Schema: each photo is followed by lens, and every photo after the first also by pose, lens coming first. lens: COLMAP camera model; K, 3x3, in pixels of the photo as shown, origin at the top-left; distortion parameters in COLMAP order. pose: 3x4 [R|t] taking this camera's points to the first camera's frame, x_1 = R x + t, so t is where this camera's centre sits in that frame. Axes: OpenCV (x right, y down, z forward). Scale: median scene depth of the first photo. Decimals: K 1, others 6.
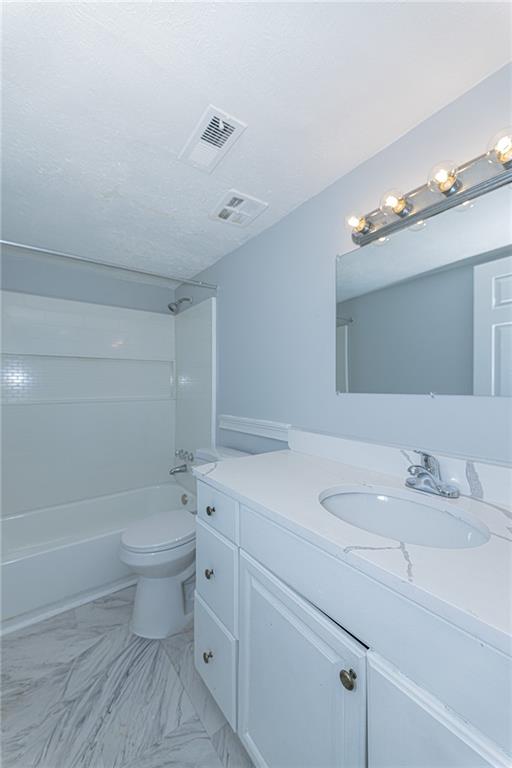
lens RADIAL K [[306.0, 0, 256.0], [0, 306.0, 384.0], [0, 0, 1]] dist [0.003674, 0.000169]
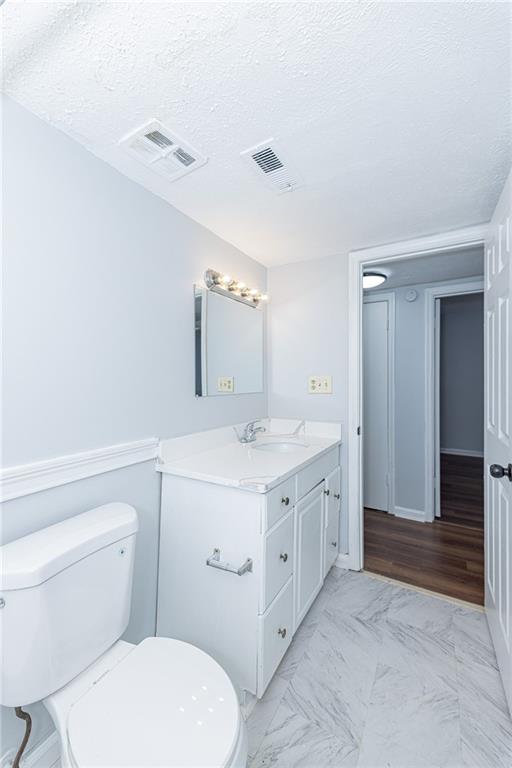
lens RADIAL K [[306.0, 0, 256.0], [0, 306.0, 384.0], [0, 0, 1]] dist [0.003674, 0.000169]
pose [[-0.391982, -0.002250, 0.919970, -1.173557], [-0.001083, 0.999997, 0.001984, -0.025187], [-0.919972, -0.000218, -0.391983, 1.550190]]
